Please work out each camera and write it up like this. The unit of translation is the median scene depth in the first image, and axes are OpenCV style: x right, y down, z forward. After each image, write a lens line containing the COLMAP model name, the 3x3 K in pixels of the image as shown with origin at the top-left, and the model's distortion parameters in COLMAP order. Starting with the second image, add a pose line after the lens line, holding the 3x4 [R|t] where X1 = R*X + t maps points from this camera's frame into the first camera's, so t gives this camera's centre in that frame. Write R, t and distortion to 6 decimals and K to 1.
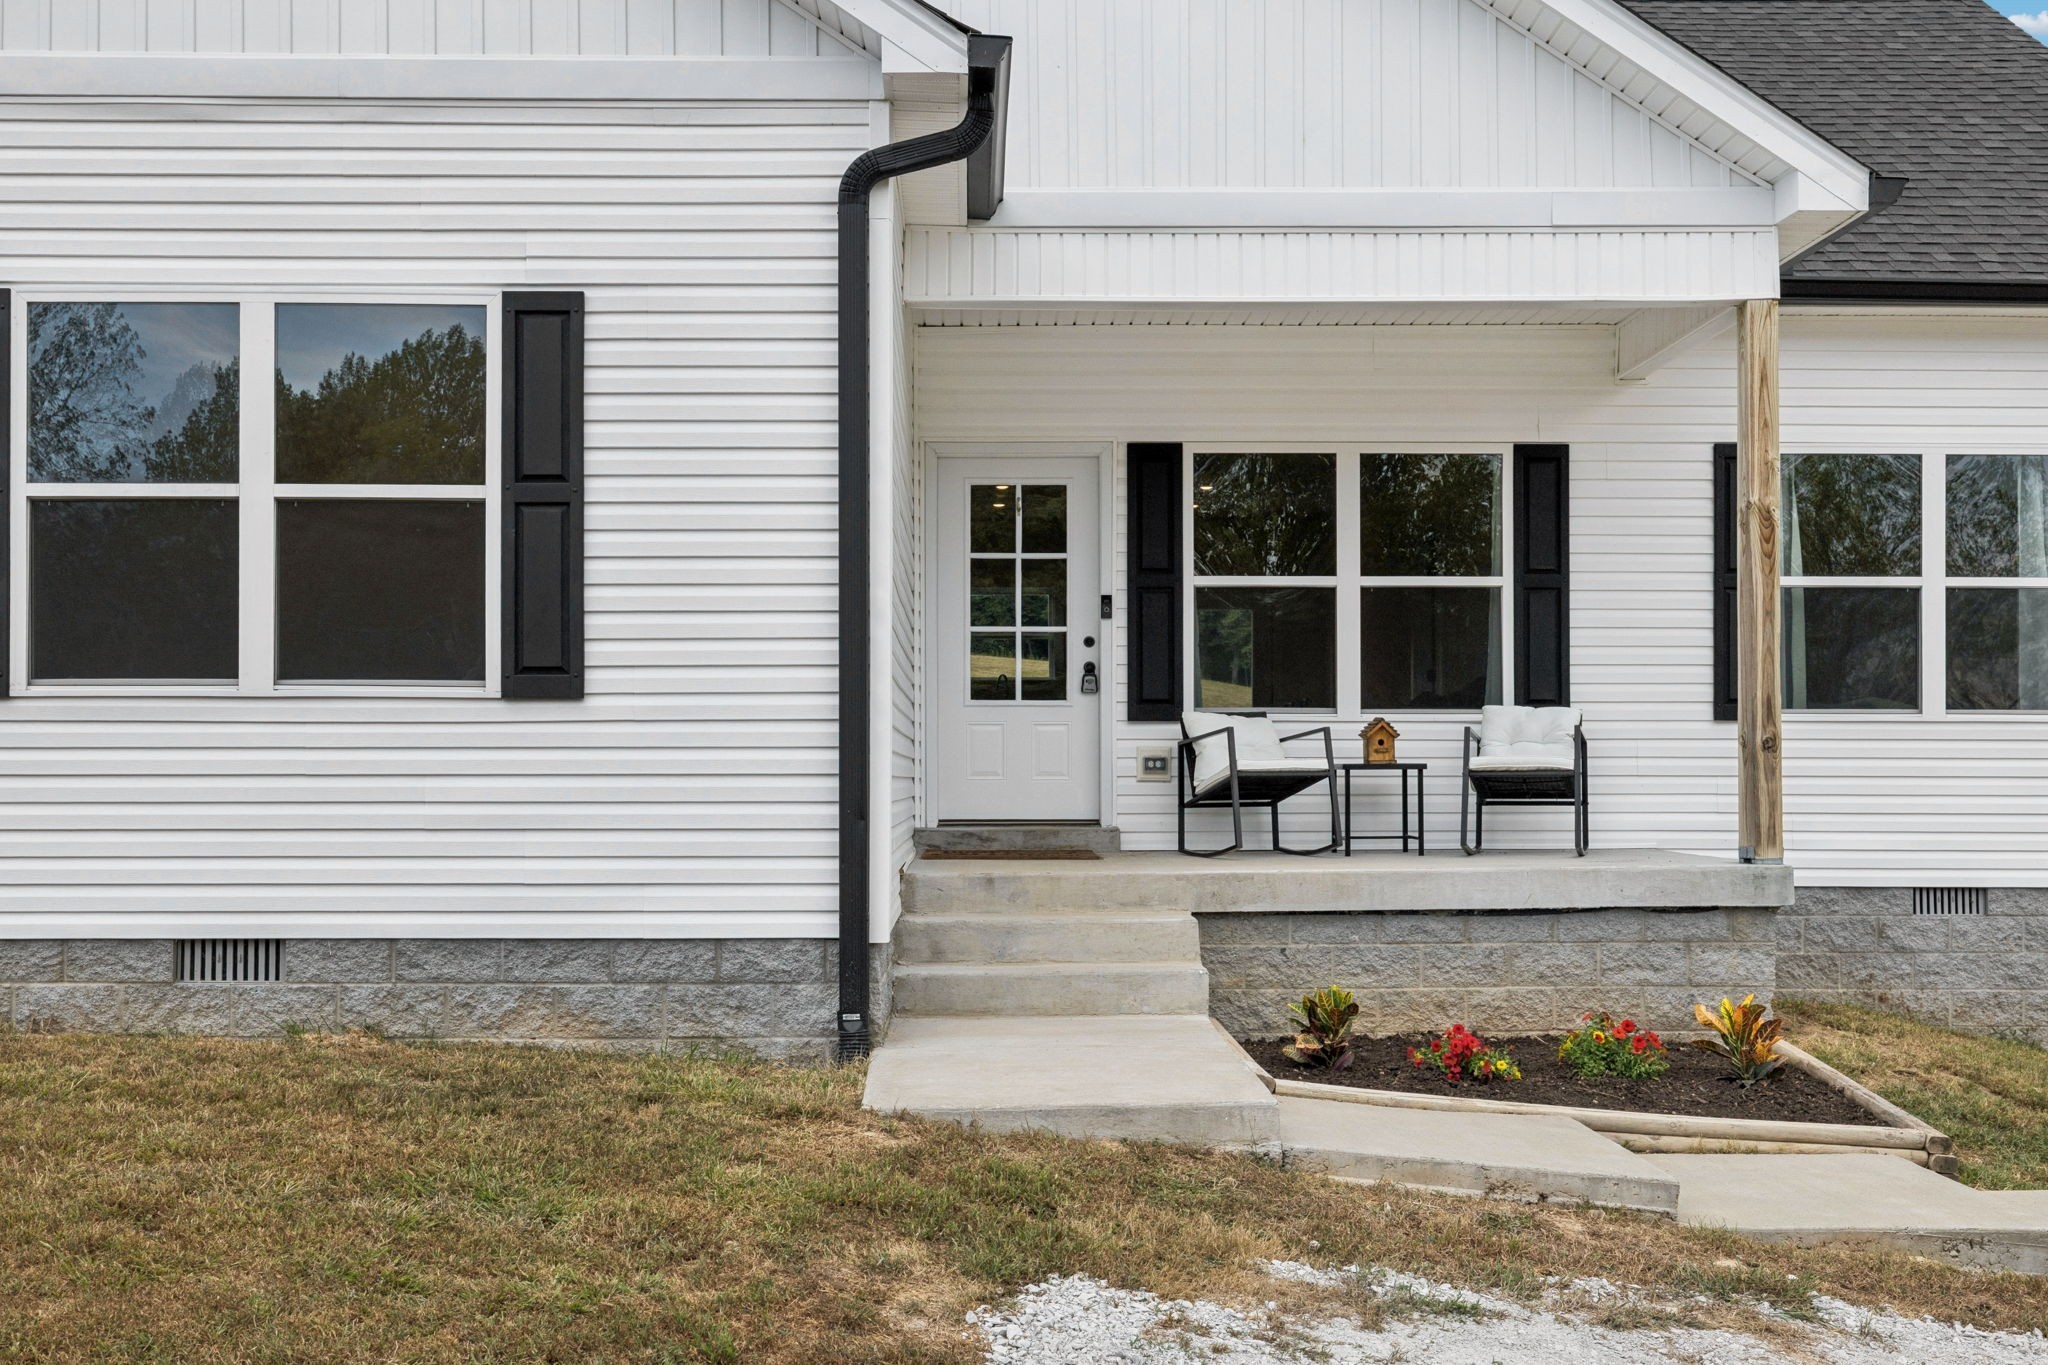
lens RADIAL K [[2028.4, 0, 989.7], [0, 2028.4, 757.8], [0, 0, 1]] dist [-0.023932, 0.000000]
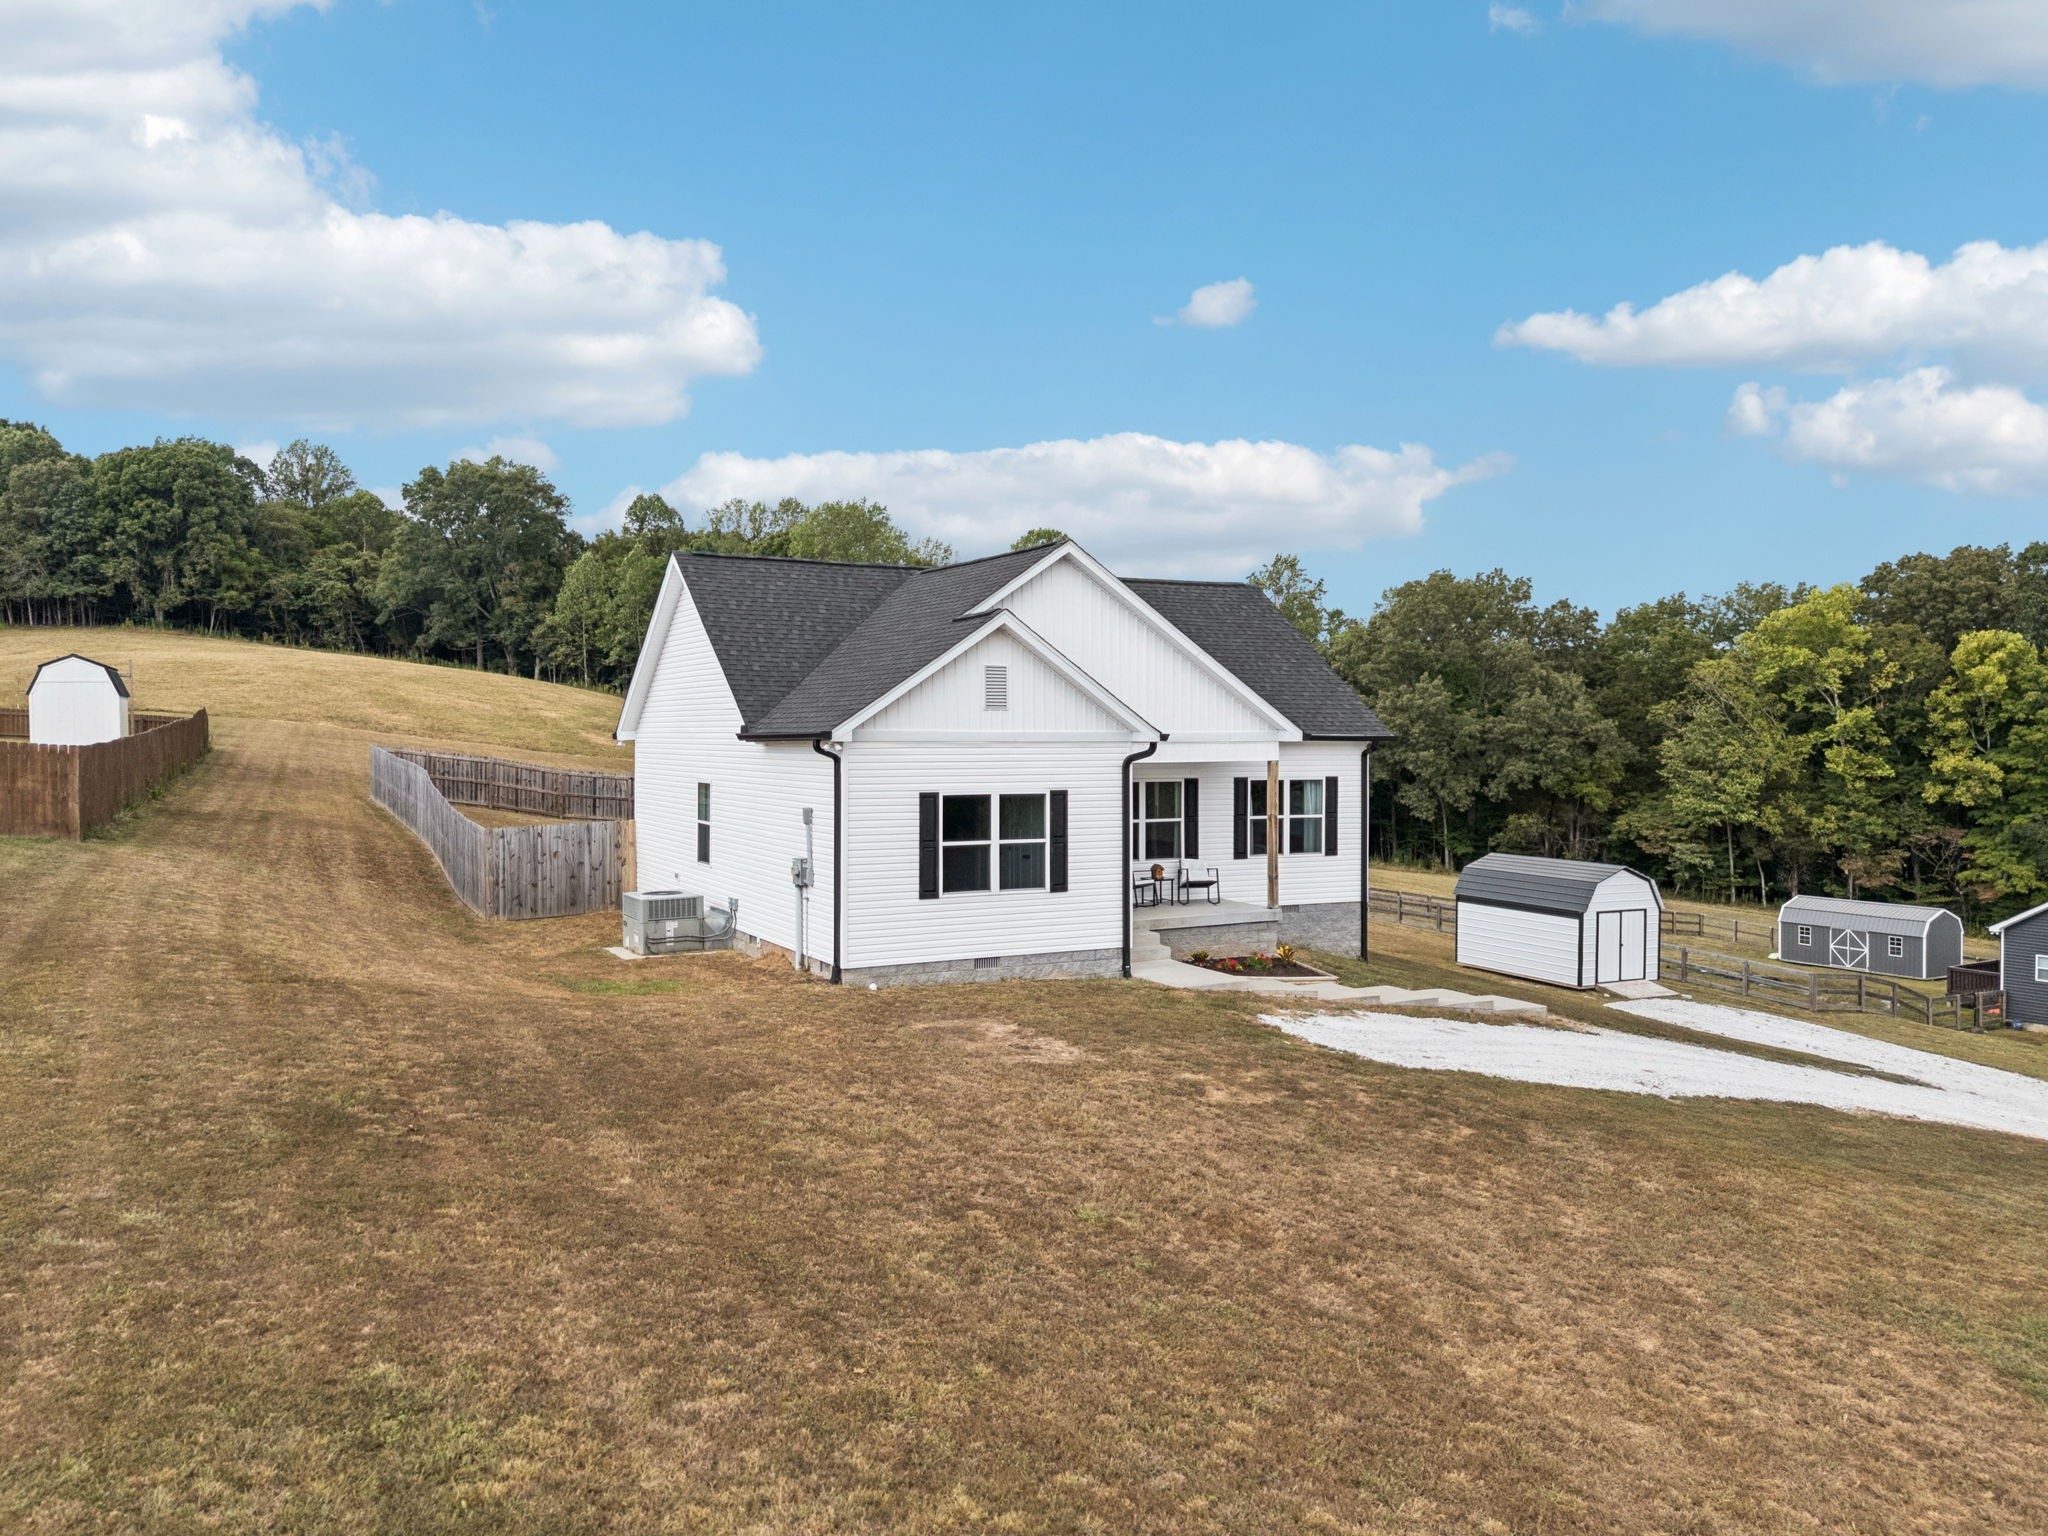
lens RADIAL K [[1507.1, 0, 1036.7], [0, 1507.1, 761.3], [0, 0, 1]] dist [0.061130, -0.056836]
pose [[0.885935, -0.005916, 0.463772, -1.338776], [-0.007890, 0.999582, 0.027822, -0.301938], [-0.463742, -0.028308, 0.885518, -1.313785]]
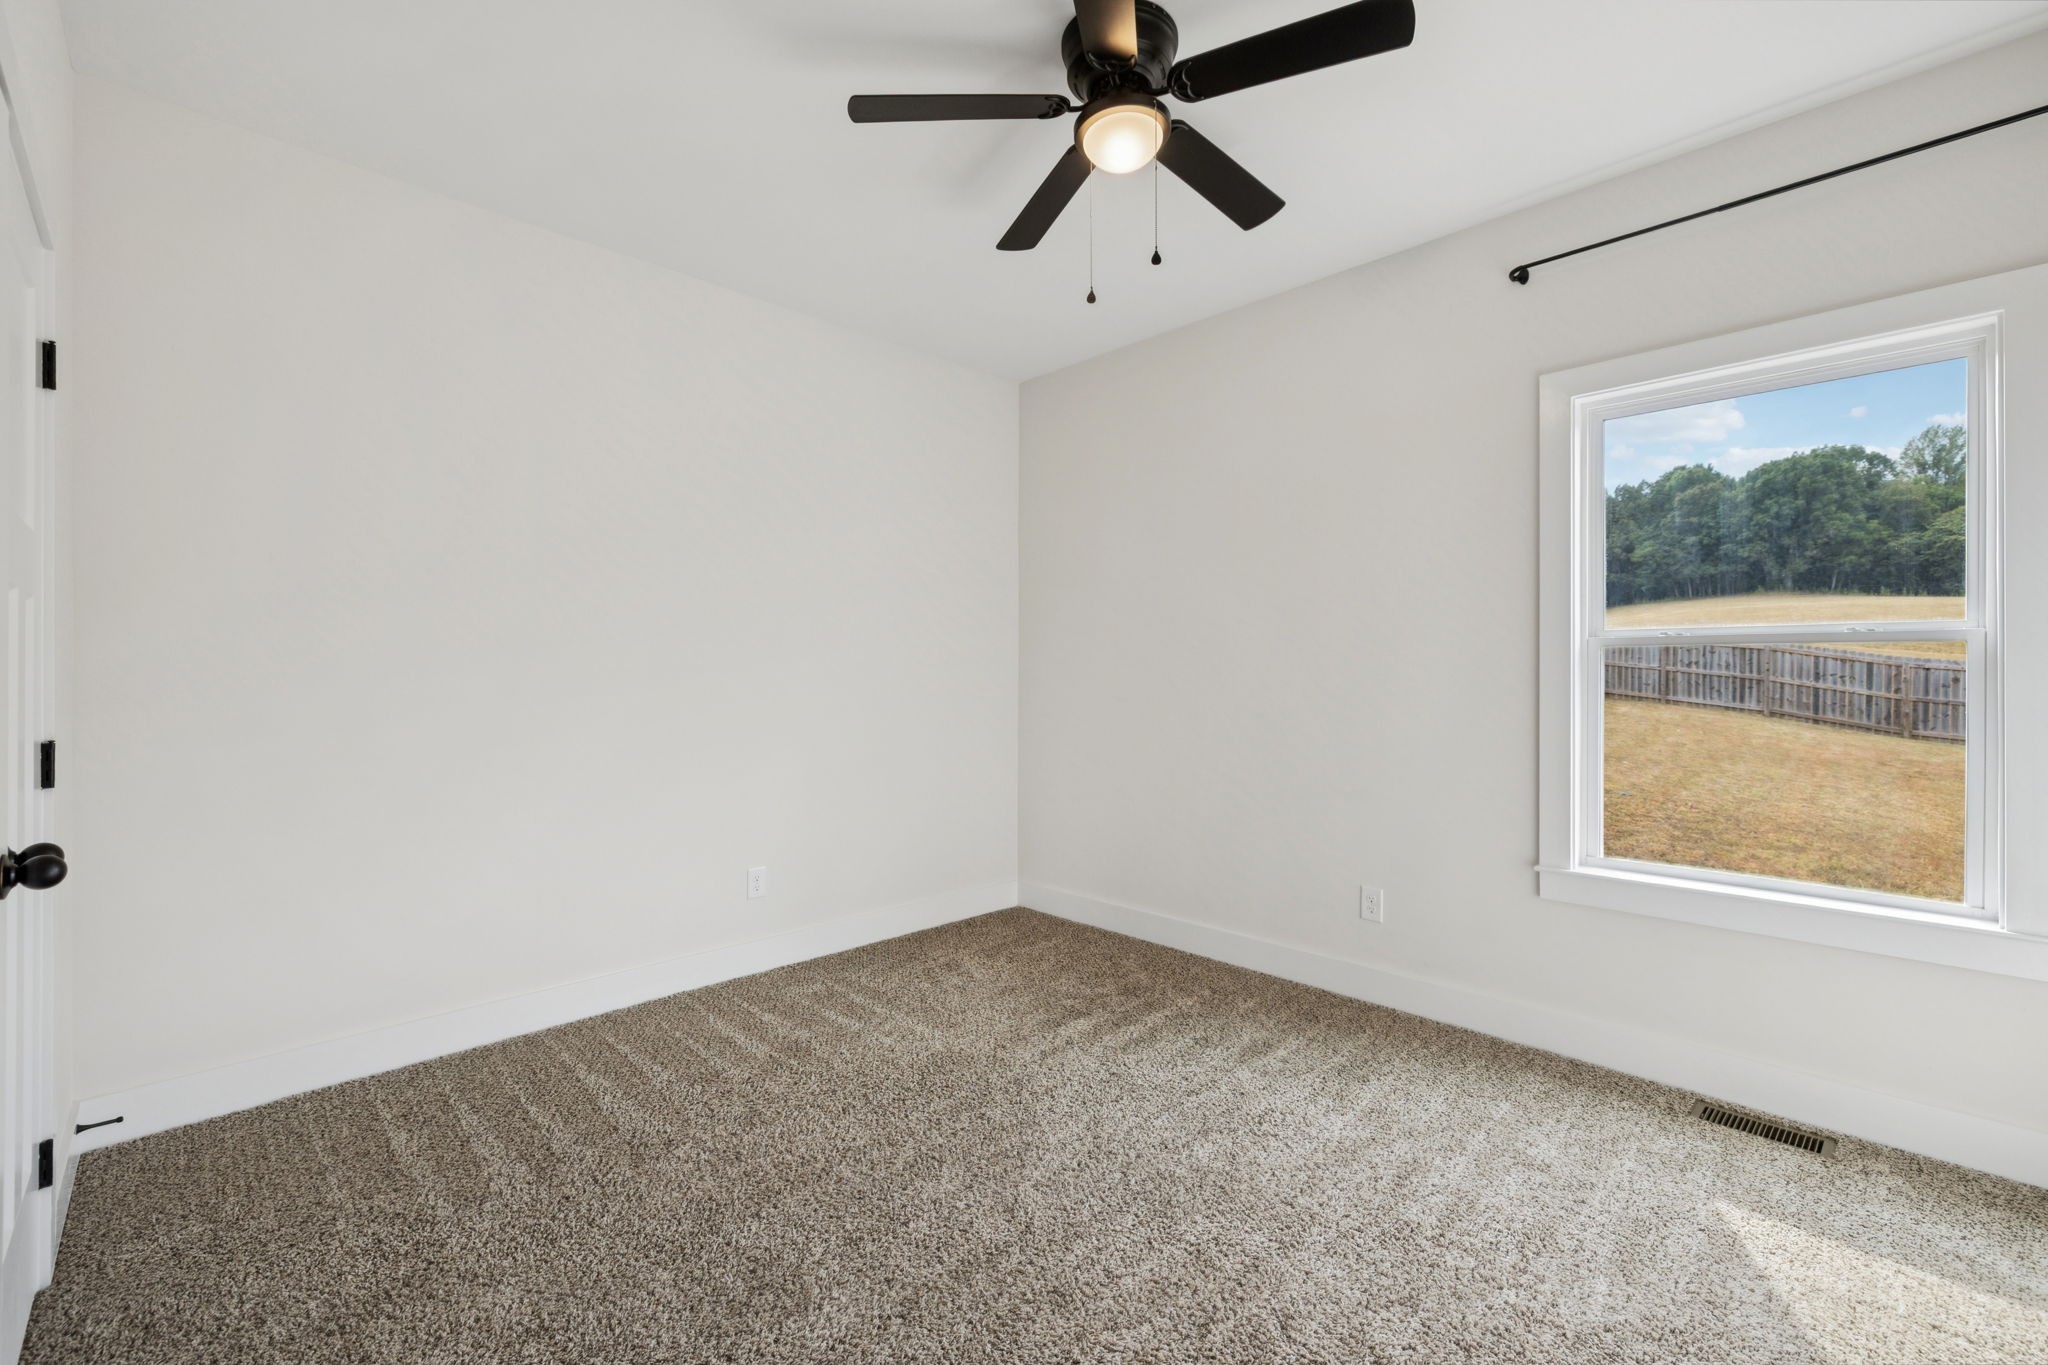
lens RADIAL K [[877.1, 0, 1031.1], [0, 877.1, 672.4], [0, 0, 1]] dist [0.016842, -0.000058]
pose [[0.701864, -0.003733, -0.712301, -0.174655], [0.008917, 0.999954, 0.003545, -0.080488], [0.712255, -0.008840, 0.701865, 1.767037]]
